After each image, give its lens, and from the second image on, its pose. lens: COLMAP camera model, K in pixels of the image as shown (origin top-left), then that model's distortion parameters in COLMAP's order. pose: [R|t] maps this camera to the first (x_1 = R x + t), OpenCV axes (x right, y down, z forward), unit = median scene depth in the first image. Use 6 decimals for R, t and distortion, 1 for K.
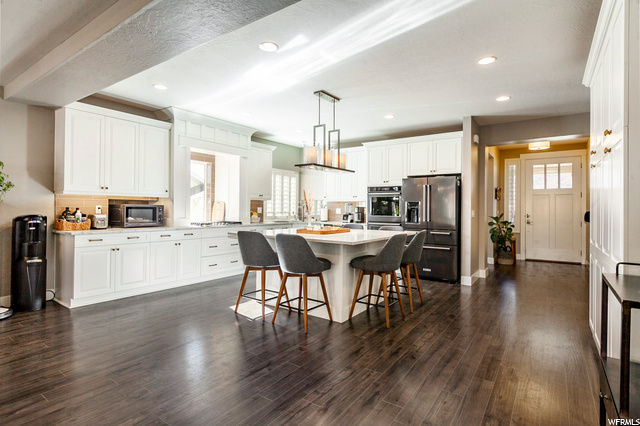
lens RADIAL K [[333.2, 0, 318.8], [0, 333.2, 209.9], [0, 0, 1]] dist [0.000516, 0.000398]
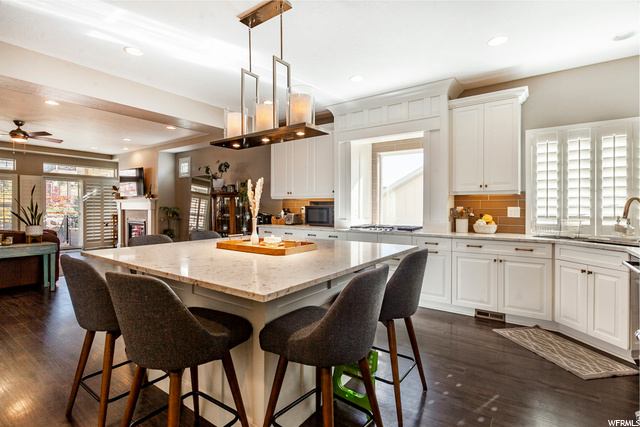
lens RADIAL K [[313.9, 0, 314.9], [0, 313.9, 209.6], [0, 0, 1]] dist [-0.008992, -0.000339]
pose [[-0.013168, -0.002468, -0.999910, 0.402684], [-0.004456, 0.999987, -0.002409, -0.000788], [0.999903, 0.004424, -0.013179, 0.800048]]
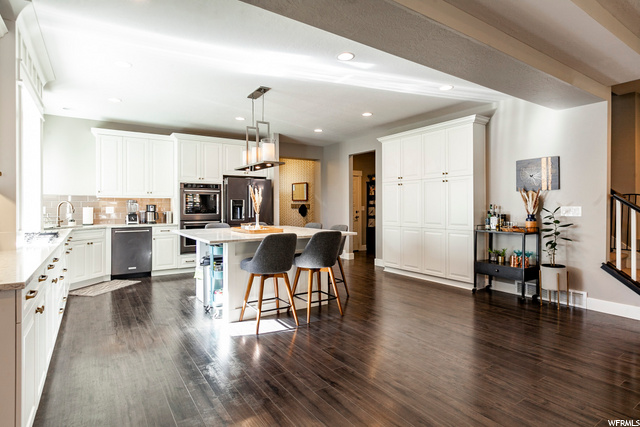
lens RADIAL K [[335.5, 0, 308.2], [0, 335.5, 211.7], [0, 0, 1]] dist [0.000974, -0.000299]
pose [[0.380799, -0.024382, 0.924336, -0.609595], [0.006856, 0.999699, 0.023545, -0.010206], [-0.924632, -0.002628, 0.380852, 0.357537]]
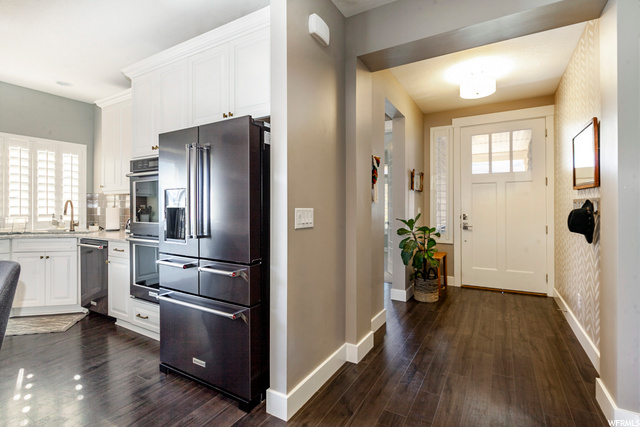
lens RADIAL K [[313.9, 0, 314.9], [0, 313.9, 209.6], [0, 0, 1]] dist [-0.008992, -0.000339]
pose [[0.996904, -0.008251, 0.078196, 0.400559], [0.008061, 0.999964, 0.002736, 0.000505], [-0.078216, -0.002098, 0.996934, 0.579338]]
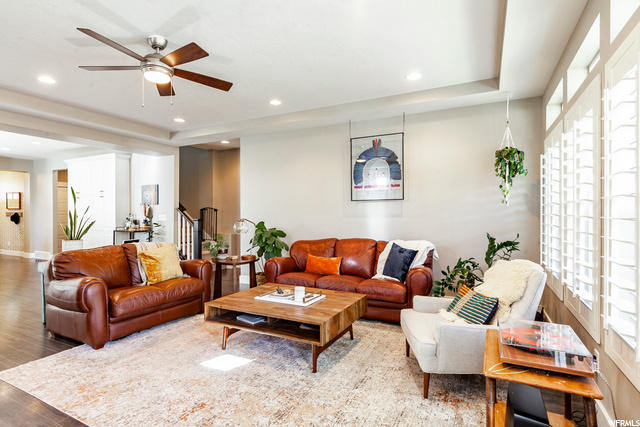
lens RADIAL K [[335.5, 0, 308.2], [0, 335.5, 211.7], [0, 0, 1]] dist [0.000974, -0.000299]
pose [[-0.127484, -0.000149, 0.991841, -0.966556], [-0.000230, 1.000000, 0.000120, -0.011871], [-0.991841, -0.000213, -0.127484, -0.212074]]
